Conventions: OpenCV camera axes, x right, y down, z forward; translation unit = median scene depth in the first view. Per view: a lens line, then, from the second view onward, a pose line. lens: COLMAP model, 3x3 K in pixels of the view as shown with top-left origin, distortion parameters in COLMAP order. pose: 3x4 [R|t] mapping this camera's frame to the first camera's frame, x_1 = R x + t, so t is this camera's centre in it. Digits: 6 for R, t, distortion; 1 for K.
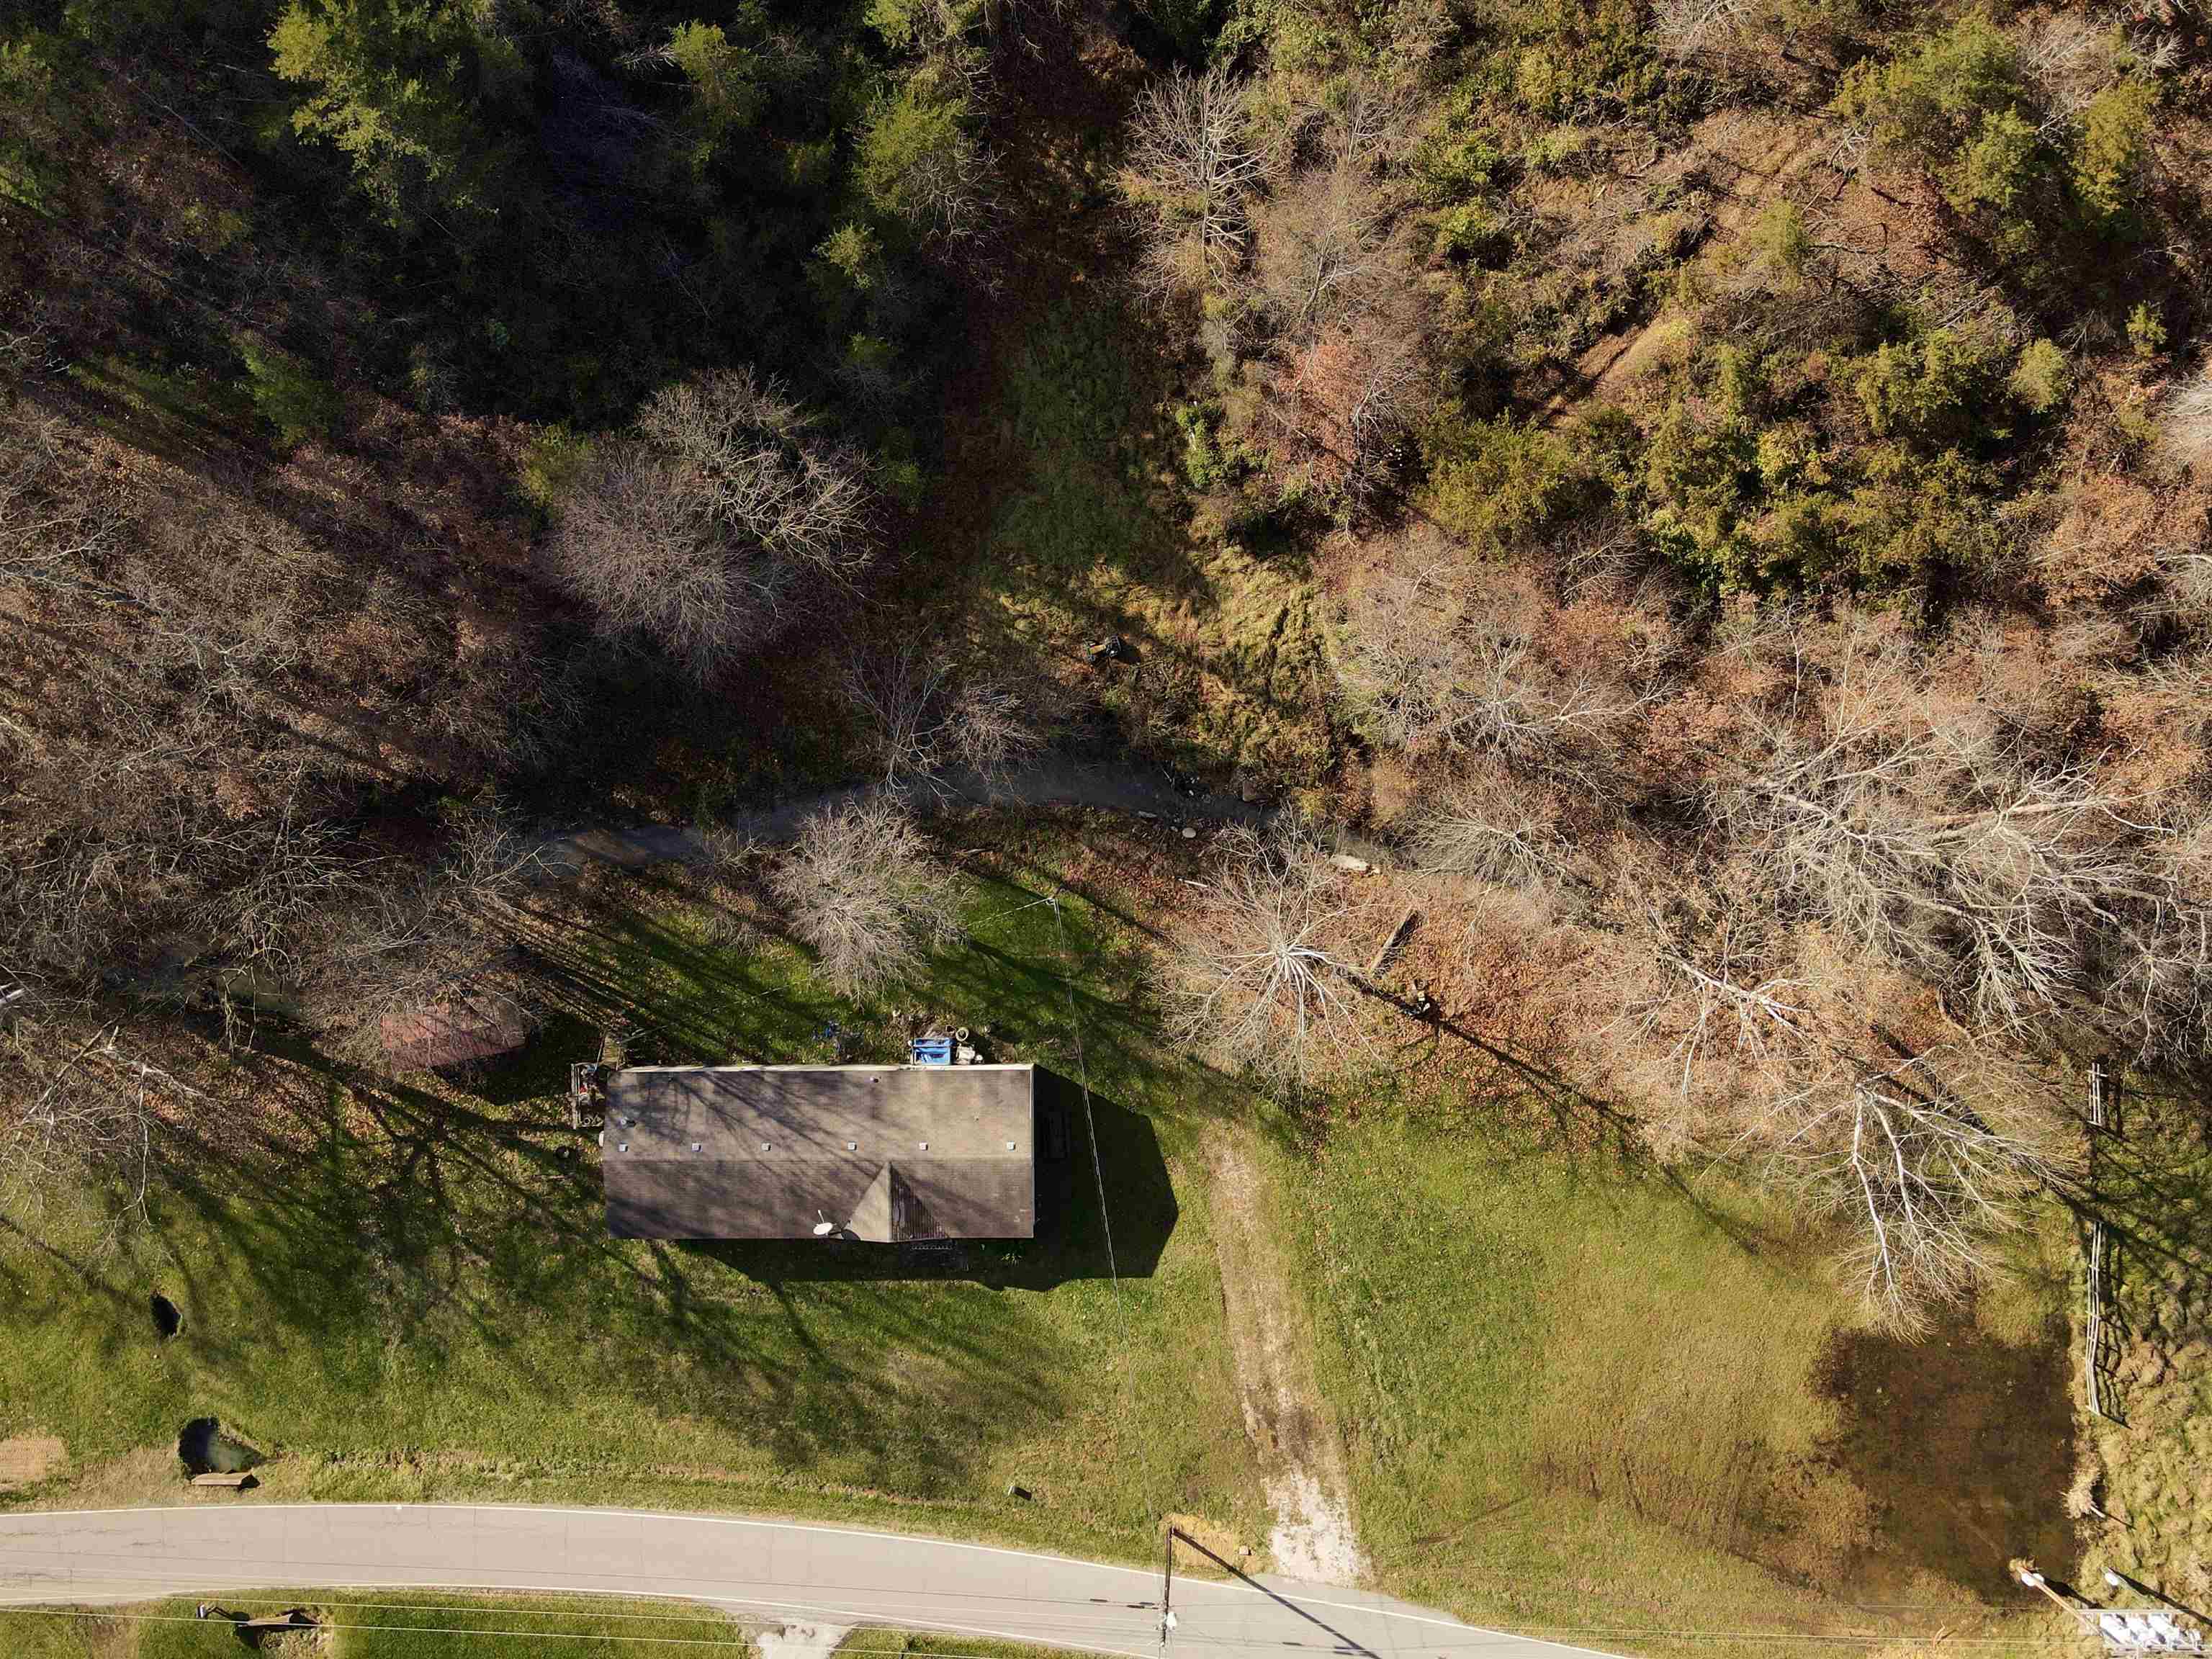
lens RADIAL K [[1549.9, 0, 1103.5], [0, 1549.9, 831.7], [0, 0, 1]] dist [0.017297, 0.000605]
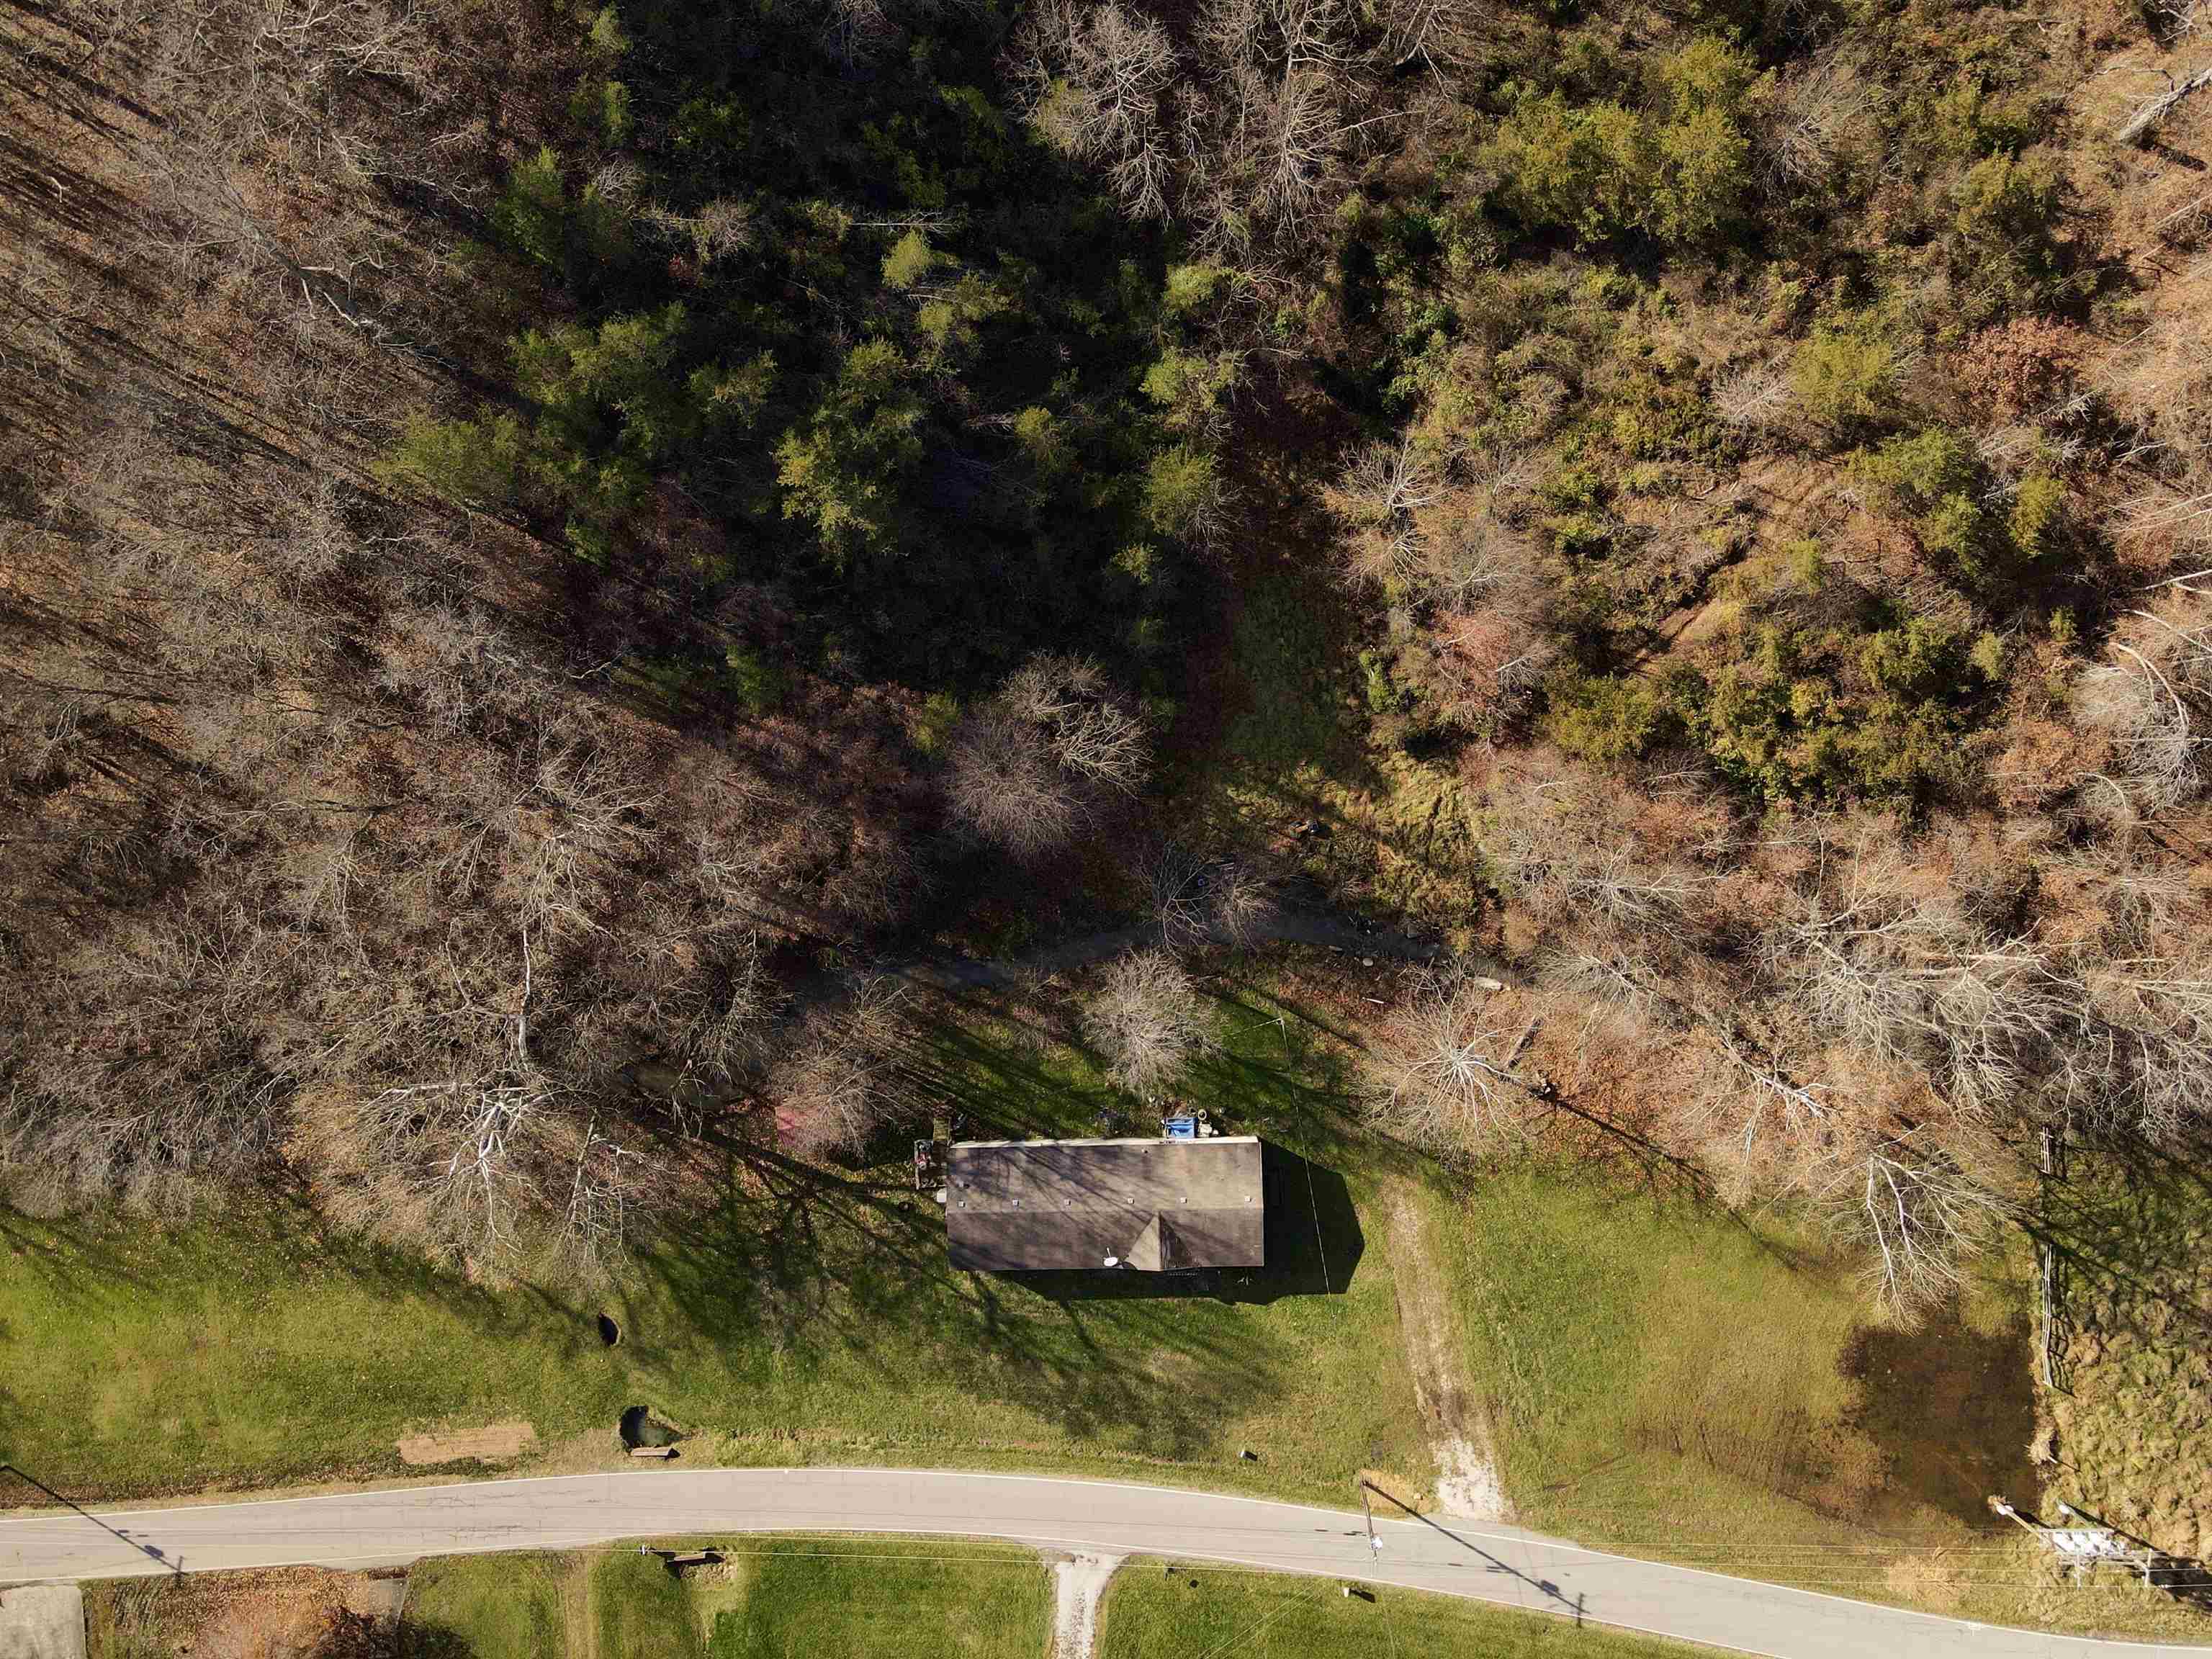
lens RADIAL K [[1549.9, 0, 1107.3], [0, 1549.9, 829.5], [0, 0, 1]] dist [0.017297, 0.000605]
pose [[0.999916, -0.012947, -0.000703, -0.171757], [0.012944, 0.999909, -0.003744, -0.113969], [0.000751, 0.003735, 0.999993, -0.351170]]
